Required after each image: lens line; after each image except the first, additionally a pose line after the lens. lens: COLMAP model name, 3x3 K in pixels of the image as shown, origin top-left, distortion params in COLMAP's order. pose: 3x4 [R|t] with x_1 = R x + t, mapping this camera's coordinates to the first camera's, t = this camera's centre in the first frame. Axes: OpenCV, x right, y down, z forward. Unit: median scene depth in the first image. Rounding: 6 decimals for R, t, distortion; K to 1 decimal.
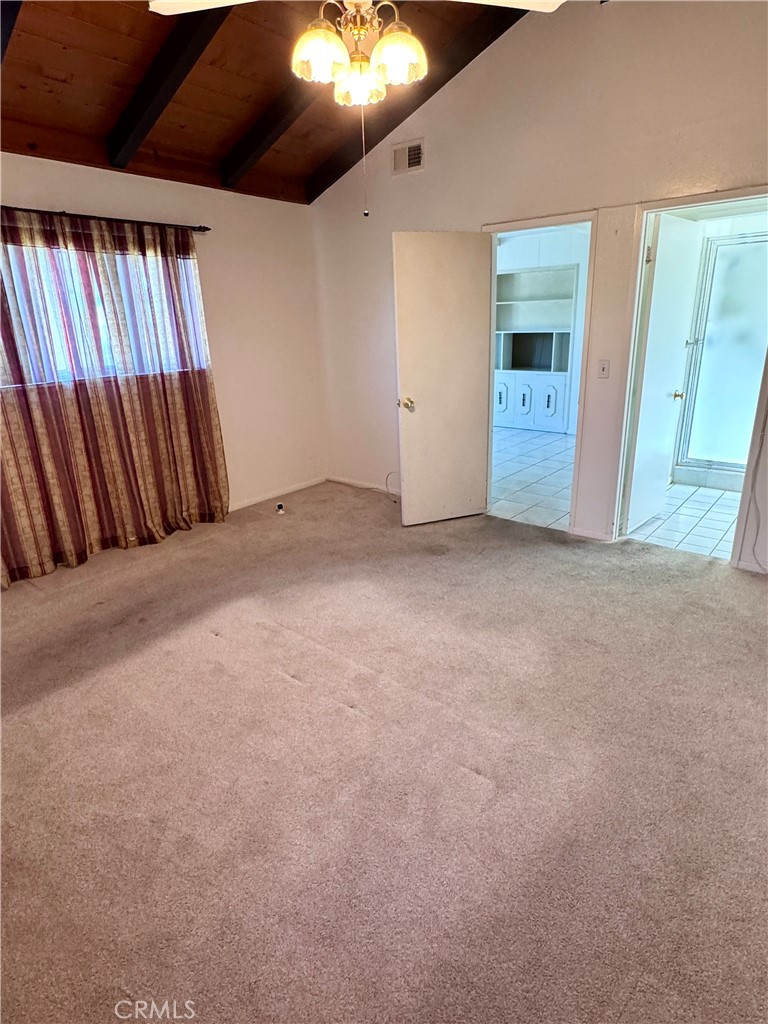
lens RADIAL K [[562.6, 0, 385.5], [0, 562.6, 512.3], [0, 0, 1]] dist [-0.008022, 0.004305]
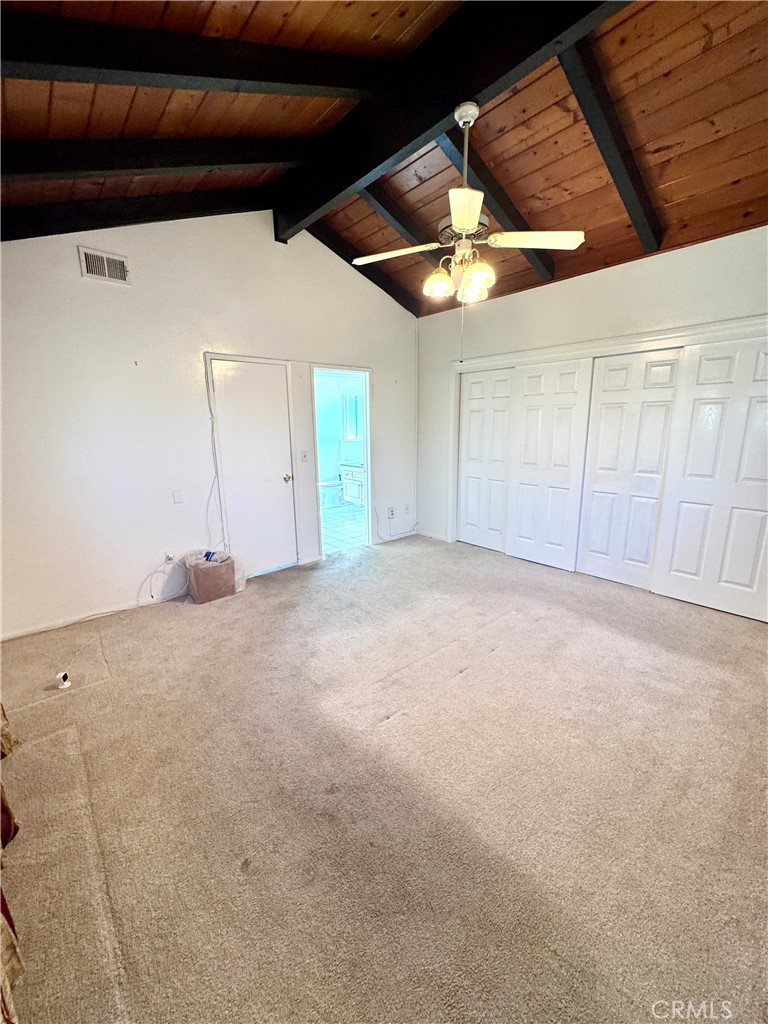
lens RADIAL K [[407.1, 0, 388.2], [0, 407.1, 511.7], [0, 0, 1]] dist [-0.003524, -0.000070]
pose [[0.146332, -0.181823, 0.972382, -0.721102], [0.325844, 0.936967, 0.126165, -0.168958], [-0.934030, 0.298383, 0.196354, 0.568621]]
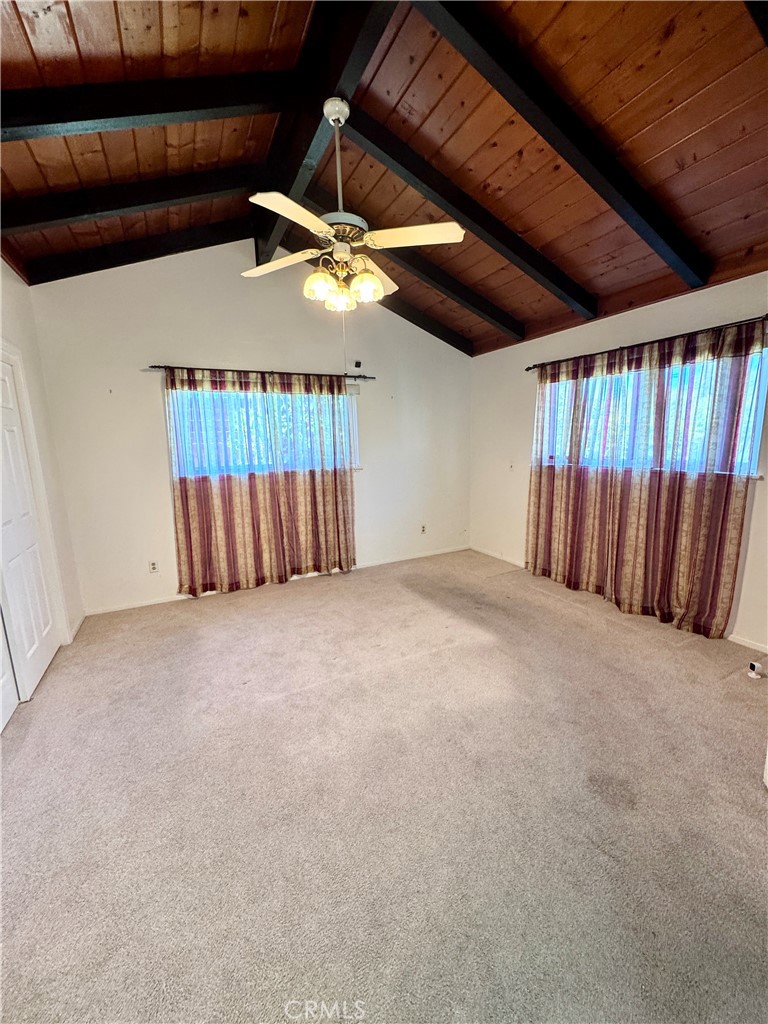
lens RADIAL K [[407.1, 0, 385.6], [0, 407.1, 511.9], [0, 0, 1]] dist [-0.003524, -0.000070]
pose [[-0.394236, 0.205517, -0.895735, 0.539818], [-0.258841, 0.910385, 0.322801, -0.299489], [0.881805, 0.359112, -0.305710, 0.825358]]
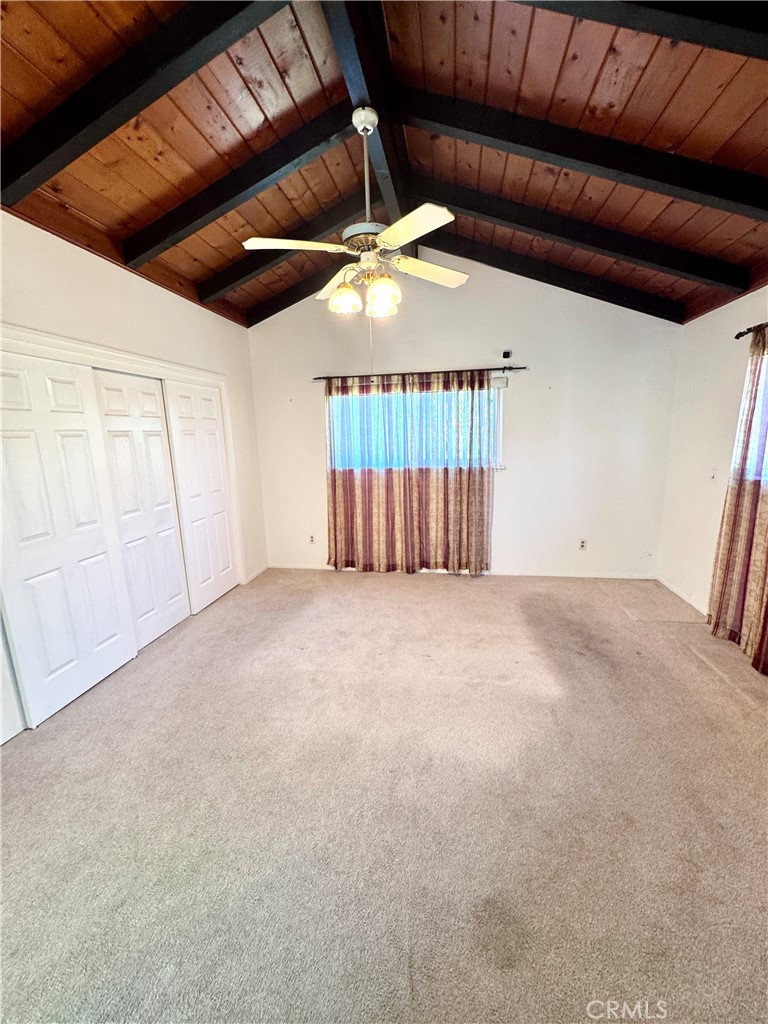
lens RADIAL K [[407.1, 0, 385.2], [0, 407.1, 511.9], [0, 0, 1]] dist [-0.003524, -0.000070]
pose [[-0.863472, 0.152422, -0.480816, 0.288148], [-0.106275, 0.876873, 0.468828, -0.392271], [0.493074, 0.455919, -0.740956, 1.067504]]
